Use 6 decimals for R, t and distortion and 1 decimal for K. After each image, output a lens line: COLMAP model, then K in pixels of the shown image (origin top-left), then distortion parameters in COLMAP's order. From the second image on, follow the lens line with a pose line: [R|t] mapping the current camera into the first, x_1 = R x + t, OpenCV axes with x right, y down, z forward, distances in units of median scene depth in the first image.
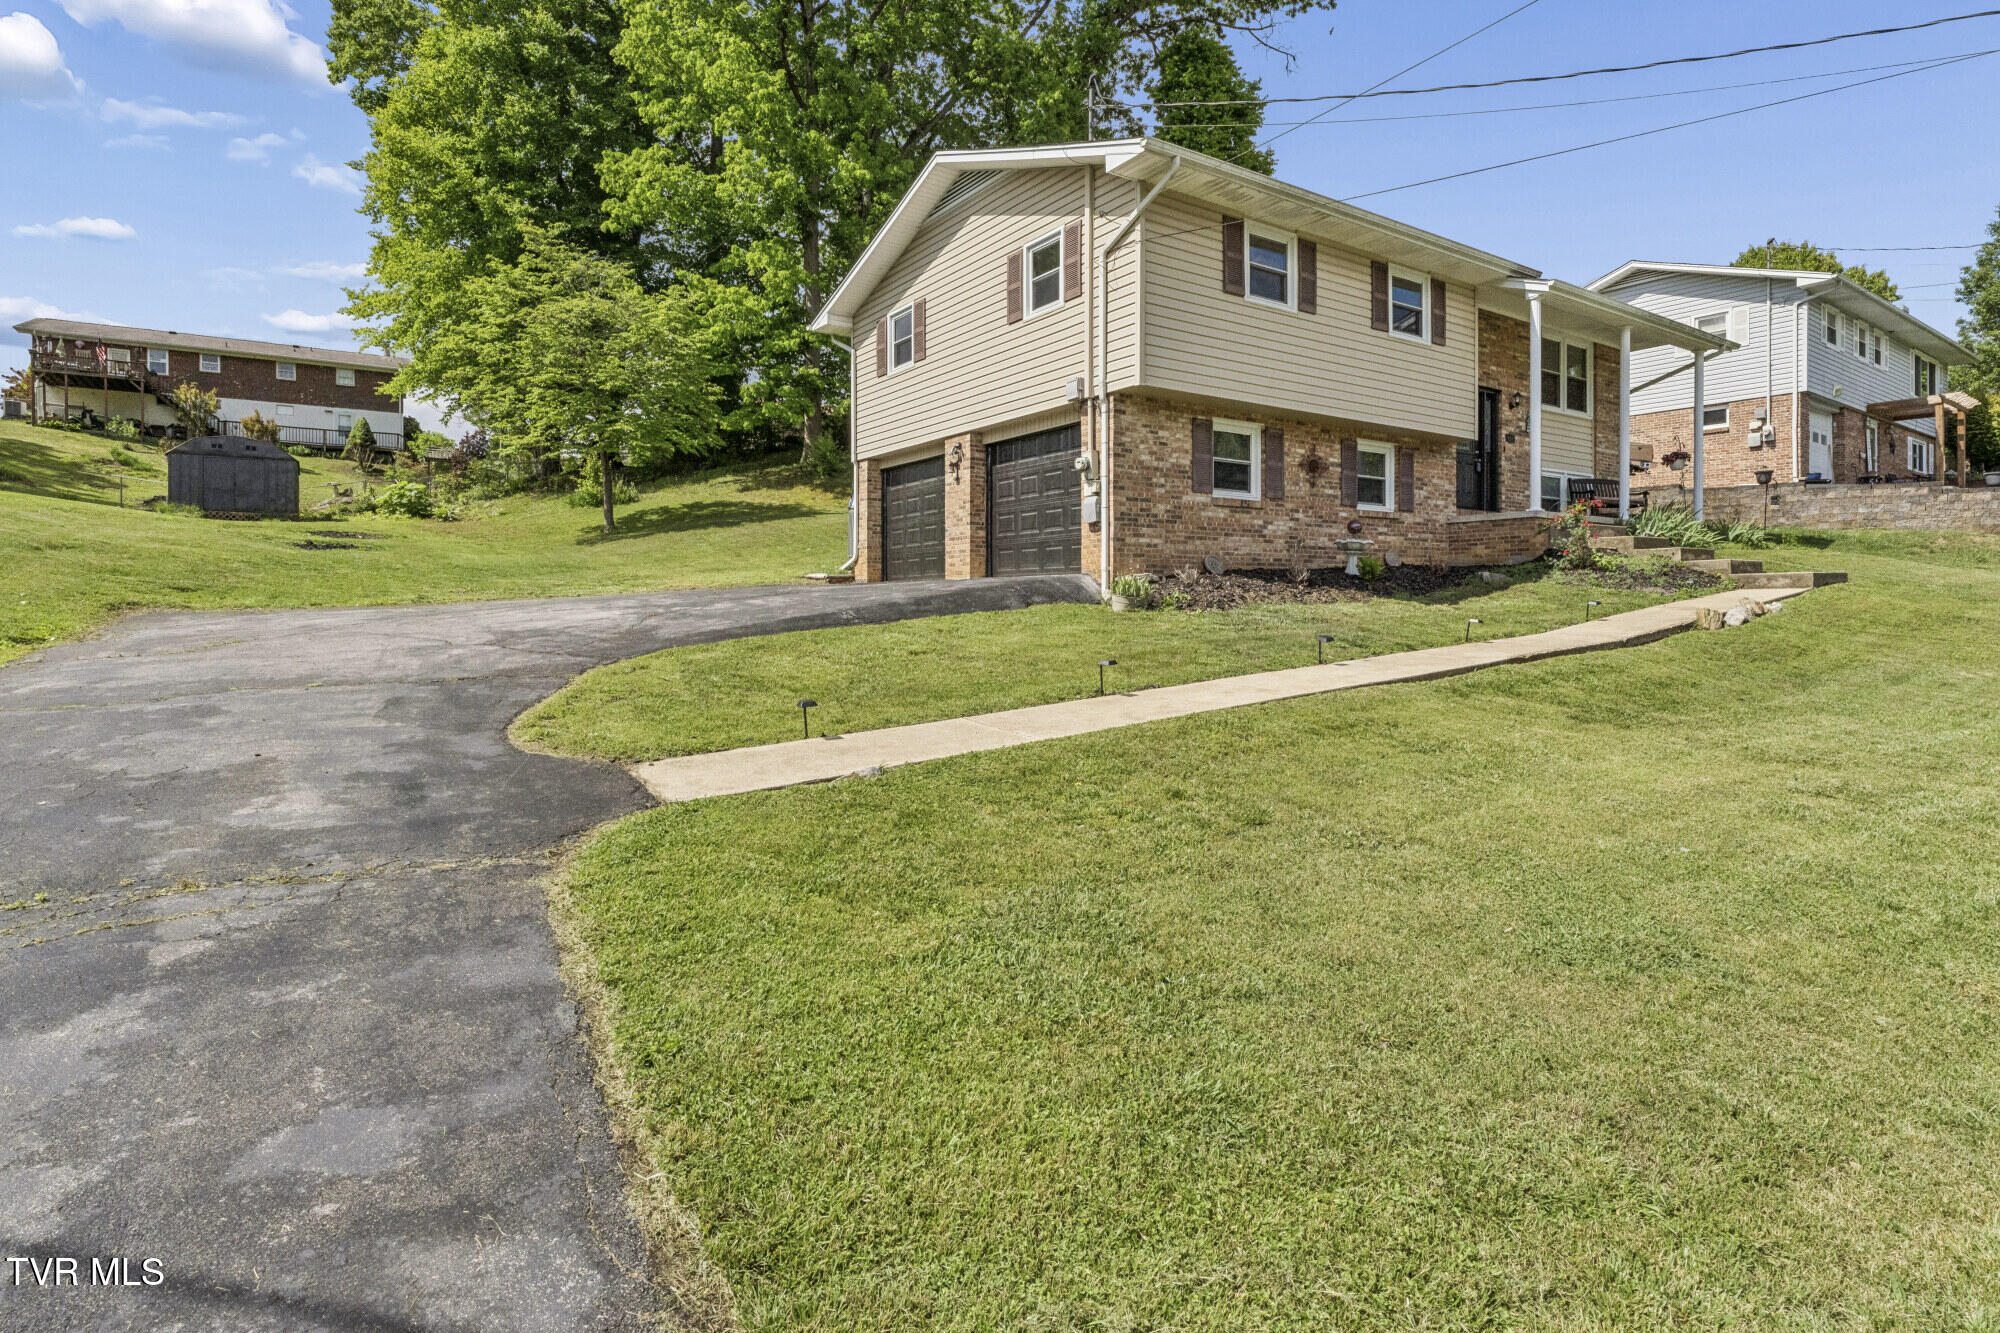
lens RADIAL K [[1026.9, 0, 993.9], [0, 1026.9, 613.8], [0, 0, 1]] dist [0.004501, -0.011521]
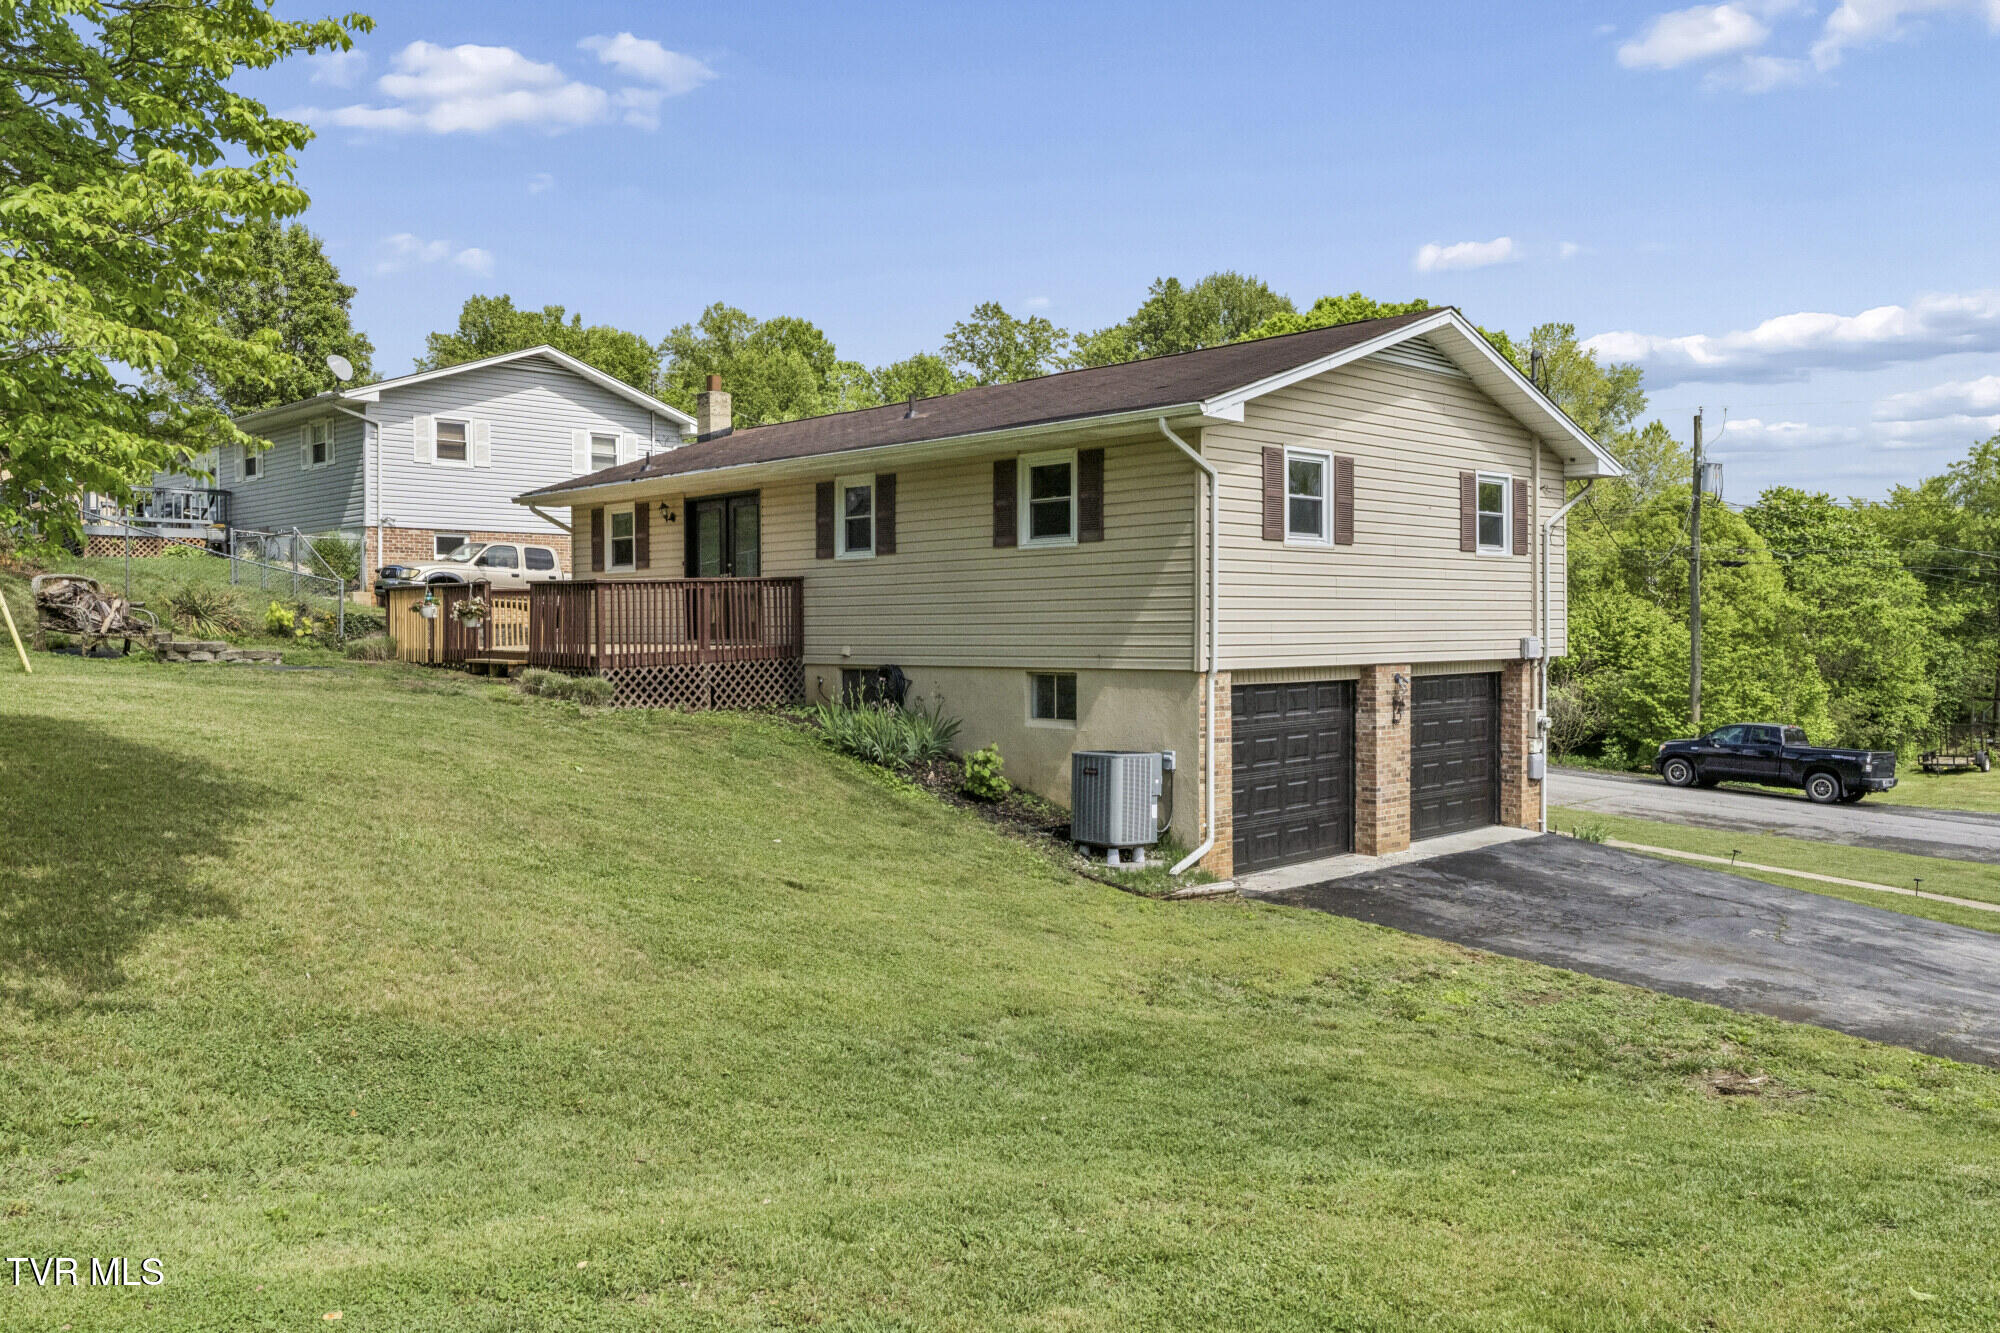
lens RADIAL K [[1545.2, 0, 997.4], [0, 1545.2, 659.7], [0, 0, 1]] dist [0.000179, -0.003351]
pose [[-0.176401, -0.021673, 0.984080, -1.171219], [0.012458, 0.999628, 0.024248, -0.220398], [-0.984240, 0.016537, -0.176065, 1.576582]]
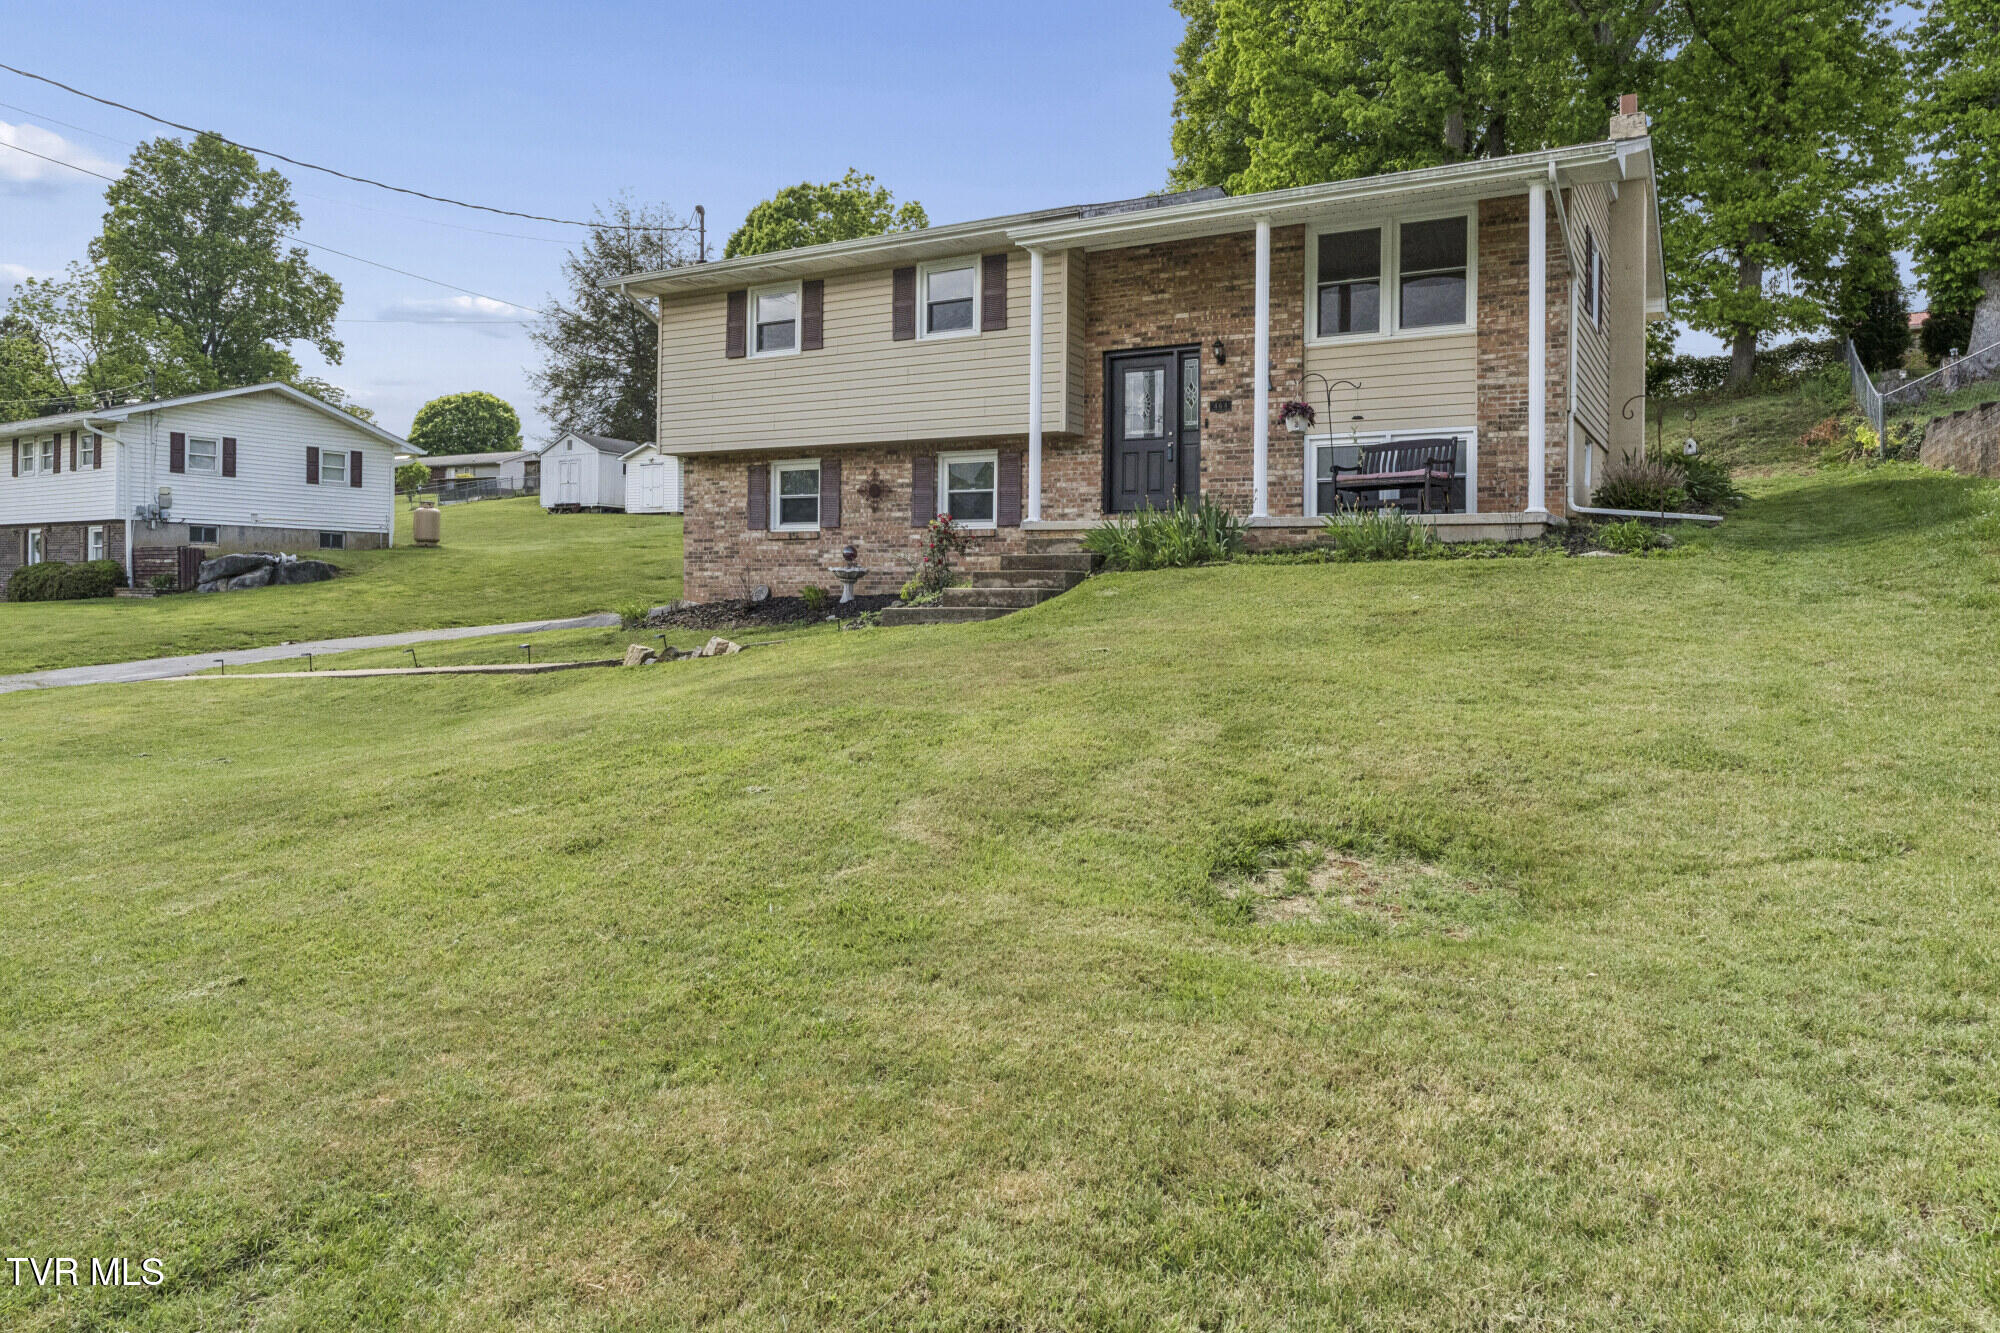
lens RADIAL K [[1238.8, 0, 1012.9], [0, 1238.8, 580.8], [0, 0, 1]] dist [-0.001562, -0.000766]
pose [[0.443397, 0.000997, -0.896325, 1.418120], [-0.014778, 0.999872, -0.006198, -0.051531], [0.896204, 0.015994, 0.443355, 0.587233]]
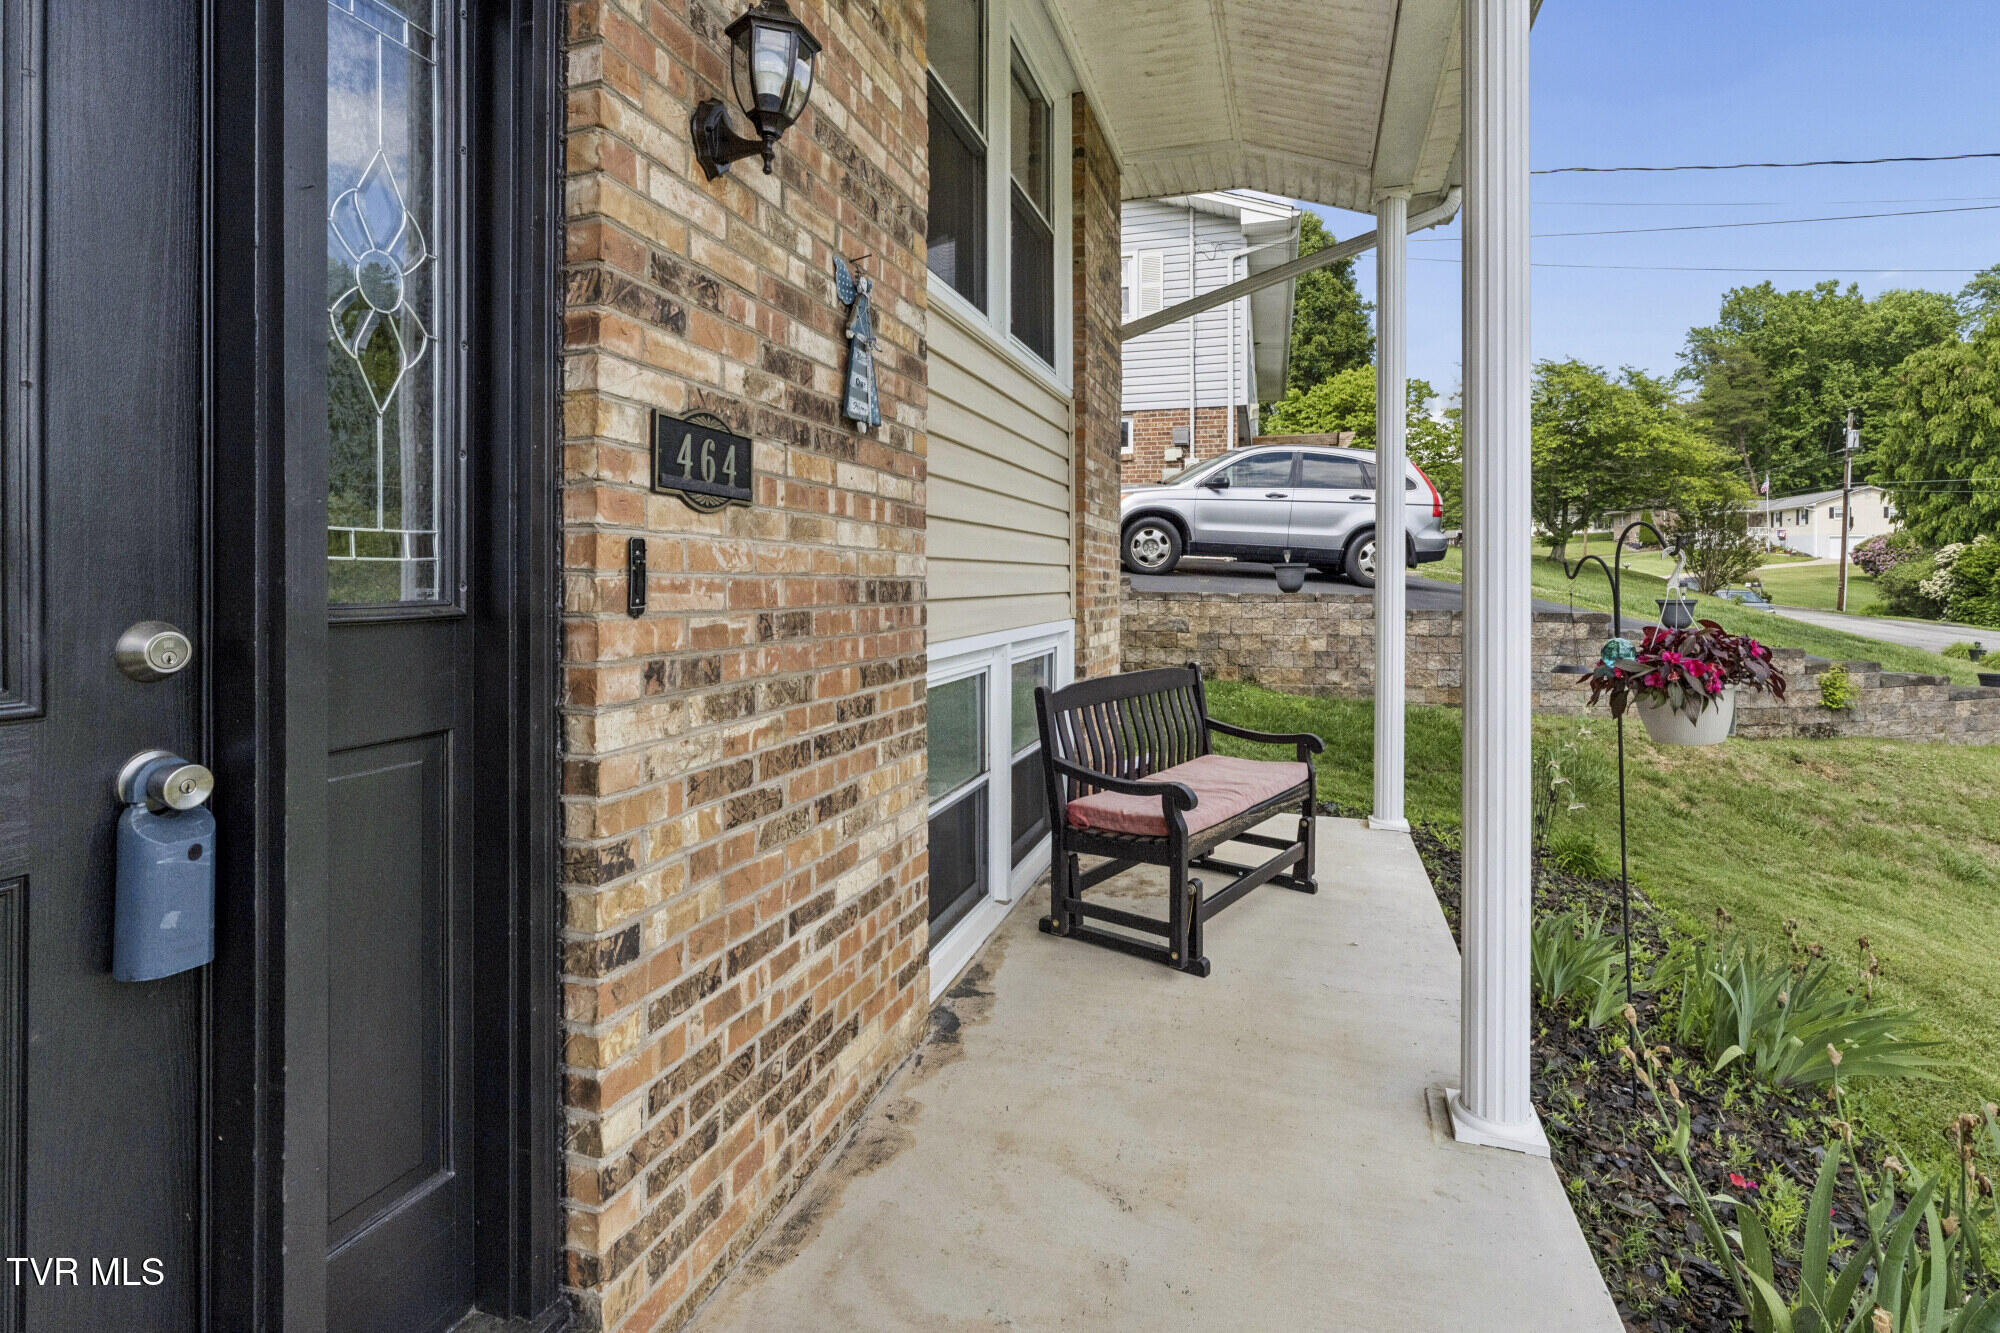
lens RADIAL K [[949.2, 0, 1012.5], [0, 949.2, 575.1], [0, 0, 1]] dist [-0.008340, -0.000158]
pose [[0.775458, 0.001300, 0.631398, 0.551996], [0.004687, 0.999958, -0.007815, -0.187559], [-0.631382, 0.009019, 0.775420, 1.073775]]
